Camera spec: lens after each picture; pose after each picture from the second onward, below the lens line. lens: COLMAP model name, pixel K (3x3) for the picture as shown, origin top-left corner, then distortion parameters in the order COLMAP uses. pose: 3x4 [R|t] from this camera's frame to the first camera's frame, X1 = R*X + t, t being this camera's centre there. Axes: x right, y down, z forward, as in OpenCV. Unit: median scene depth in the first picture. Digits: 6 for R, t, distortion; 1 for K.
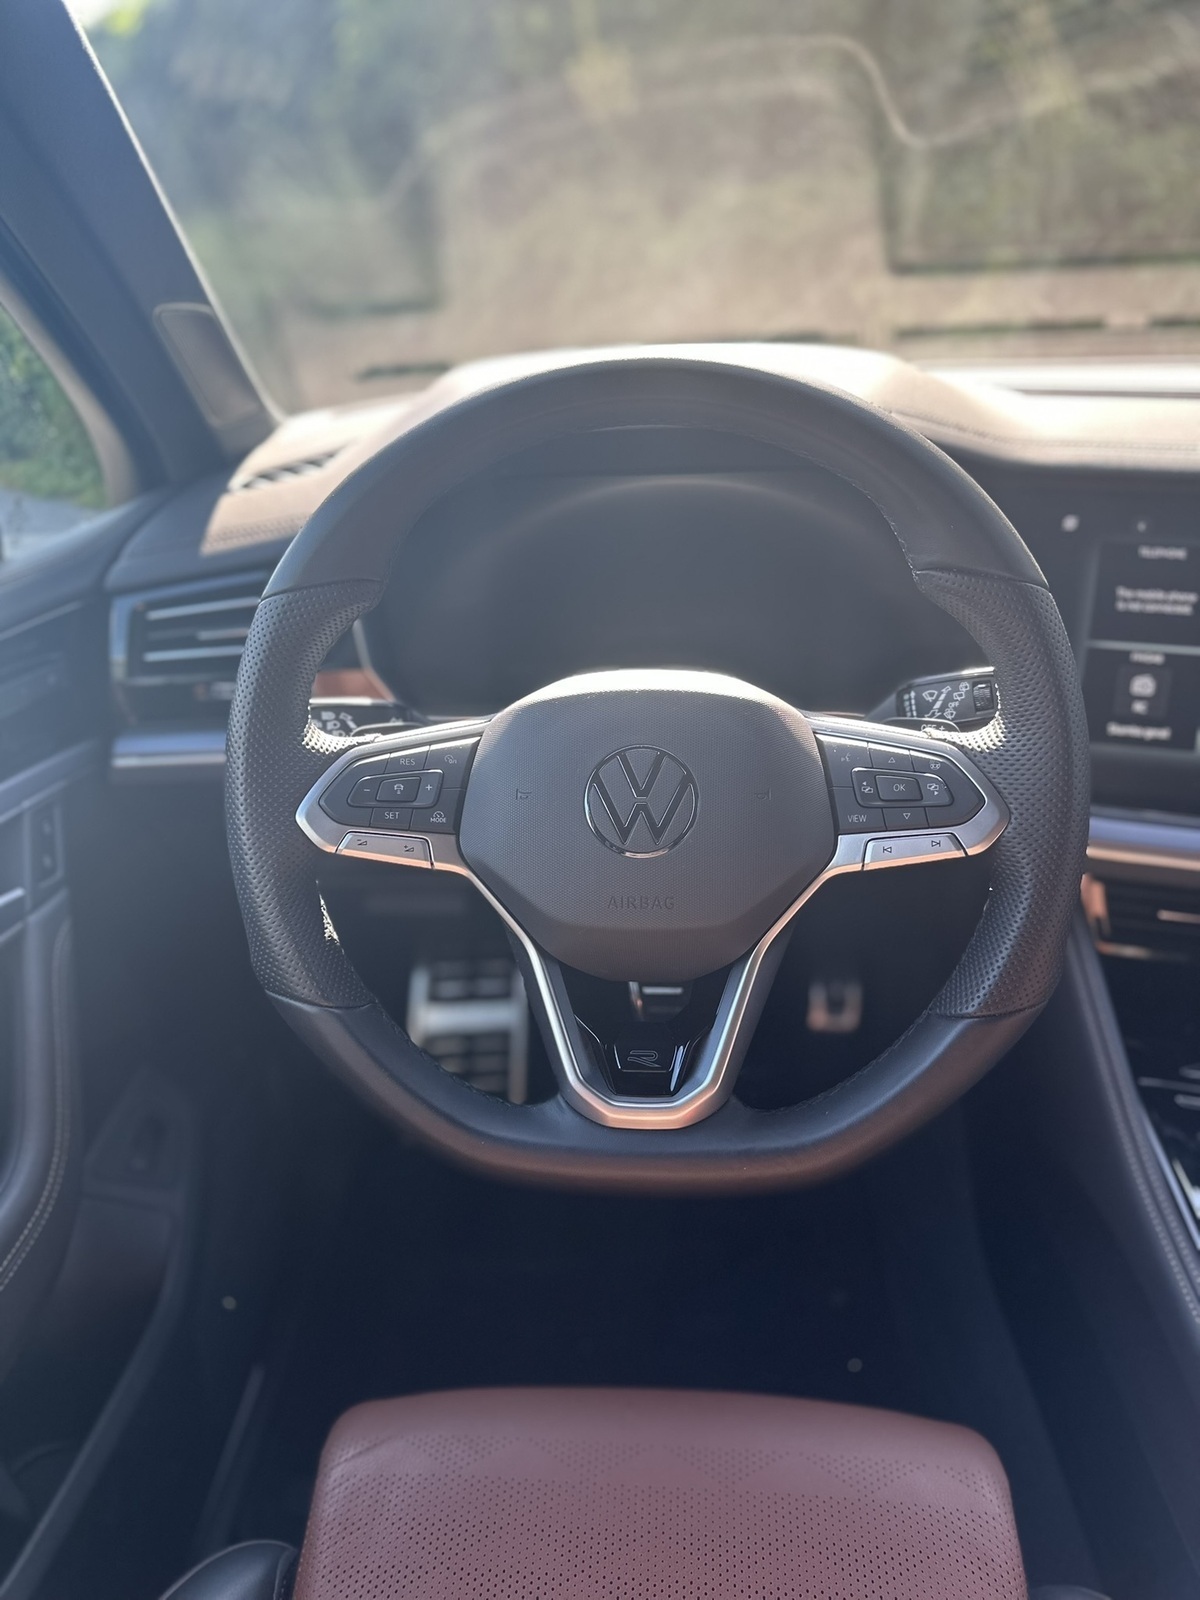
lens RADIAL K [[1107.4, 0, 600.0], [0, 1107.4, 800.0], [0, 0, 1]] dist [0.107655, -0.151165]
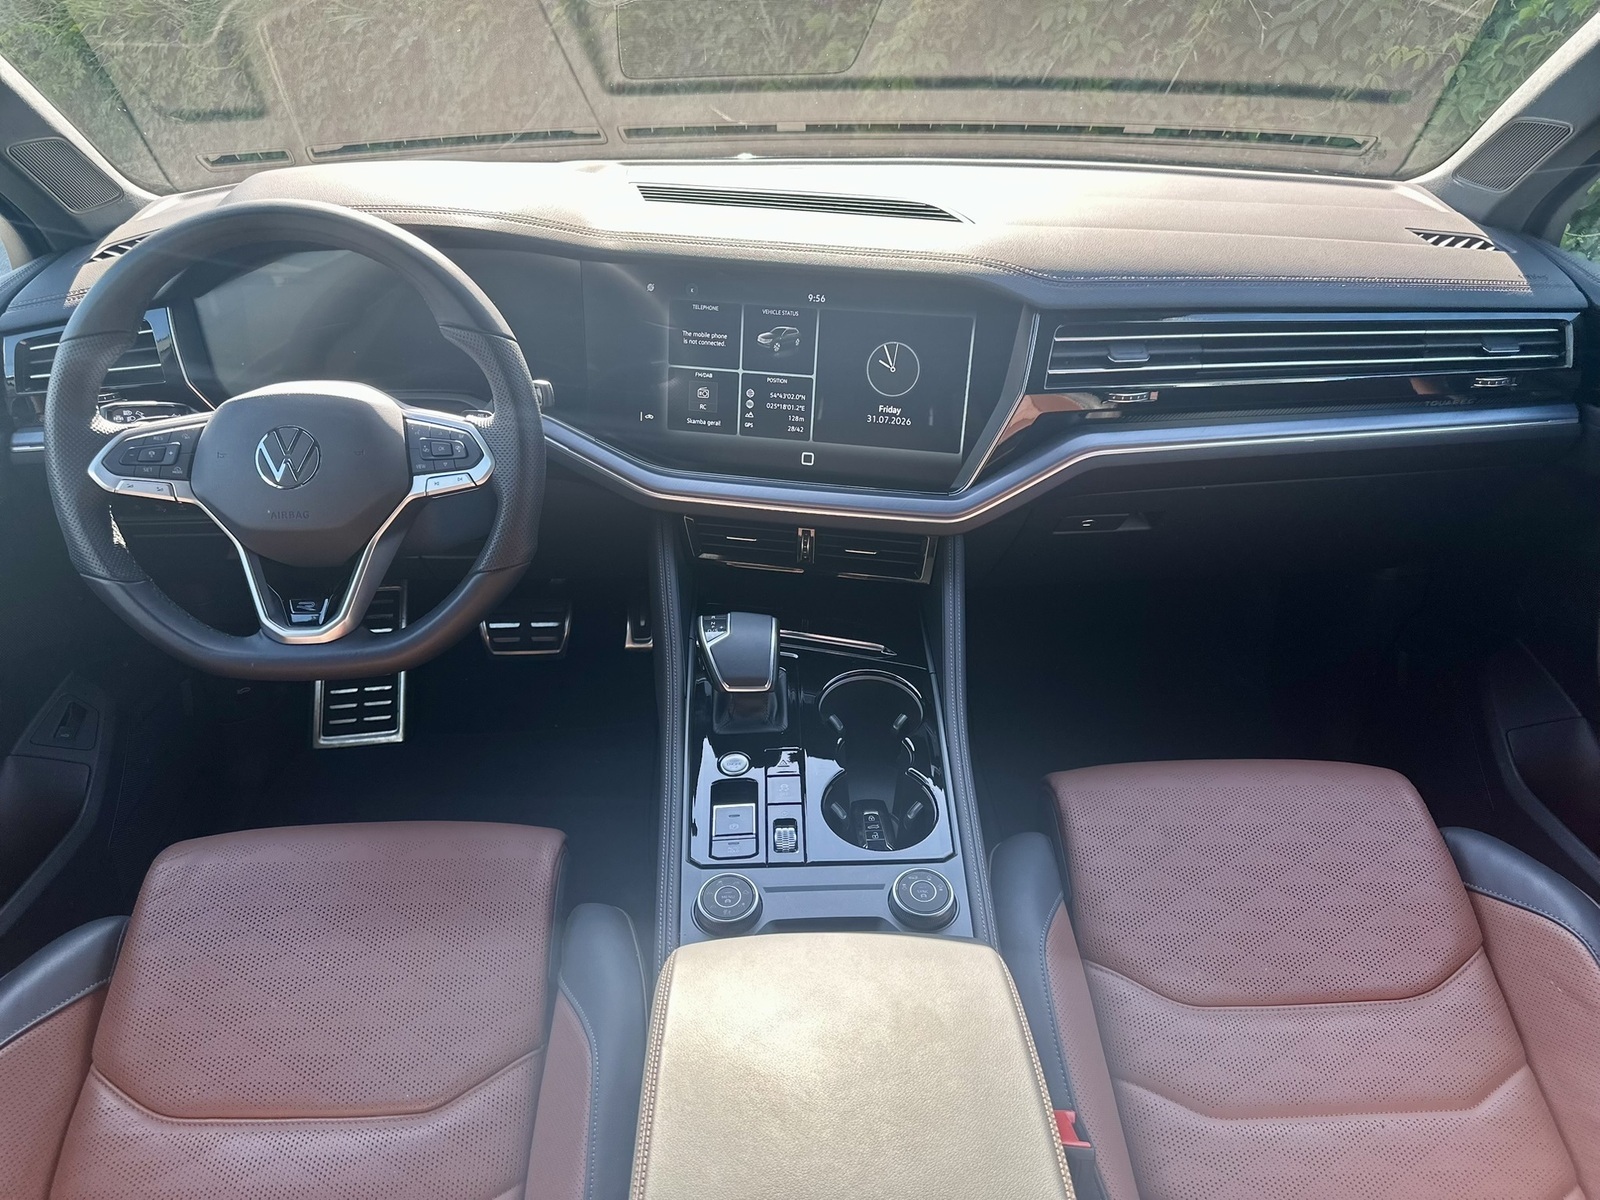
lens RADIAL K [[1107.4, 0, 800.0], [0, 1107.4, 600.0], [0, 0, 1]] dist [0.107655, -0.151165]
pose [[0.994078, -0.029800, 0.104506, 0.613346], [0.021790, 0.996796, 0.076967, 0.101104], [-0.106465, -0.074234, 0.991542, -0.828785]]
